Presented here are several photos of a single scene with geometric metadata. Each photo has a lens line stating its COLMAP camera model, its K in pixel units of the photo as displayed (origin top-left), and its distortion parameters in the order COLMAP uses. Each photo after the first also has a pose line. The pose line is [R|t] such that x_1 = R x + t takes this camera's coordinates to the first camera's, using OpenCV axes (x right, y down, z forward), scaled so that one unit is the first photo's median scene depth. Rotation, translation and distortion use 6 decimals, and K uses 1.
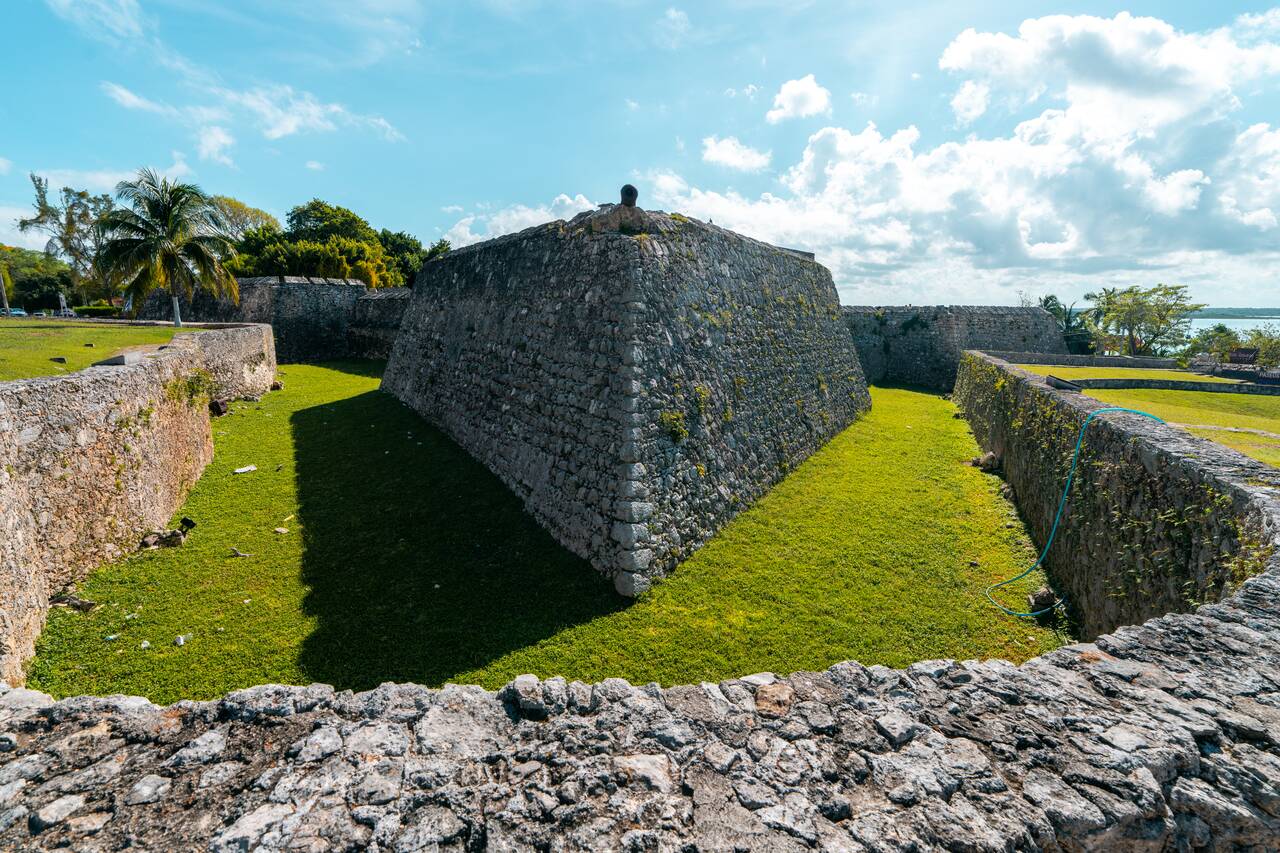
lens RADIAL K [[1241.2, 0, 640.0], [0, 1241.2, 426.5], [0, 0, 1]] dist [0.004822, 0.007597]
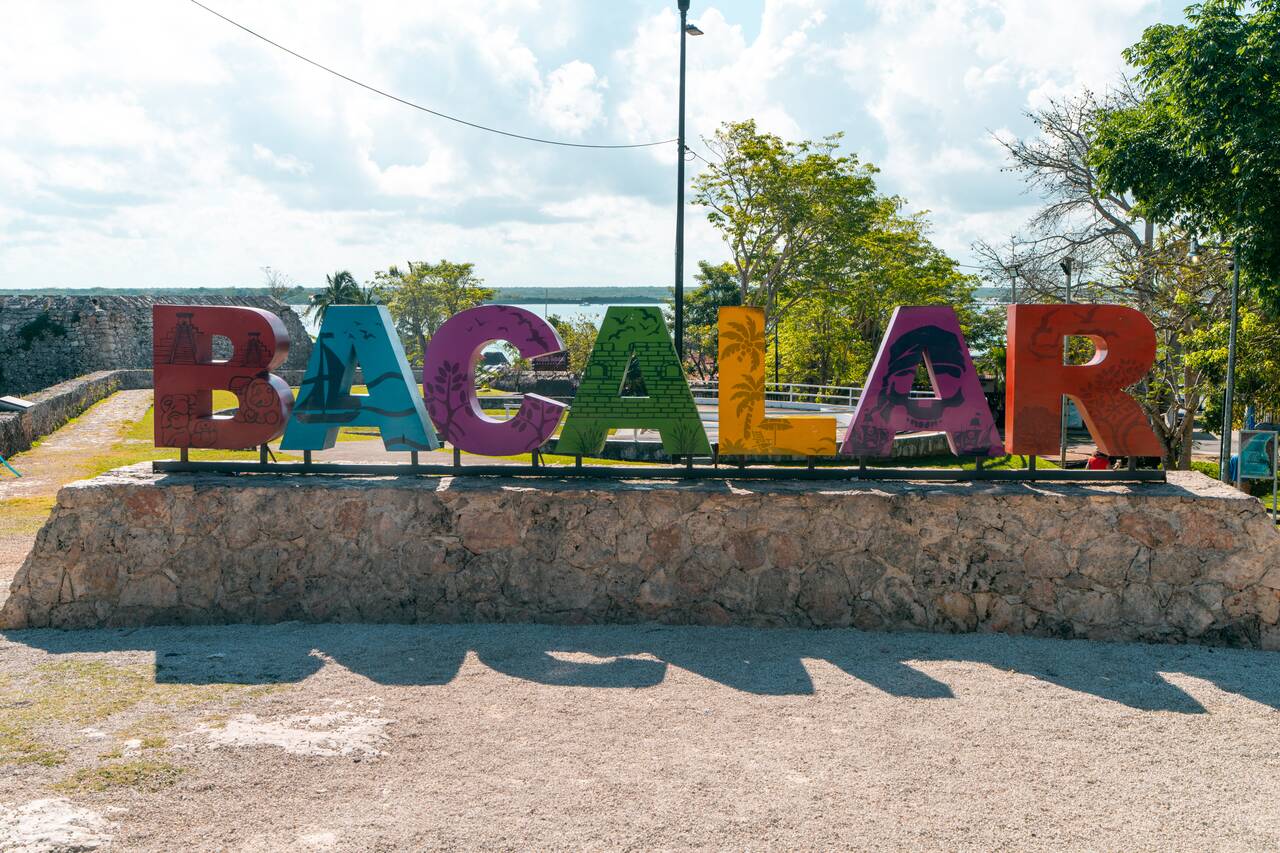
lens RADIAL K [[1241.2, 0, 640.0], [0, 1241.2, 426.5], [0, 0, 1]] dist [0.004822, 0.007597]
pose [[0.710345, -0.084067, 0.698815, 0.020030], [0.085104, 0.995816, 0.033287, -0.046232], [-0.698689, 0.035827, 0.714527, 0.553400]]
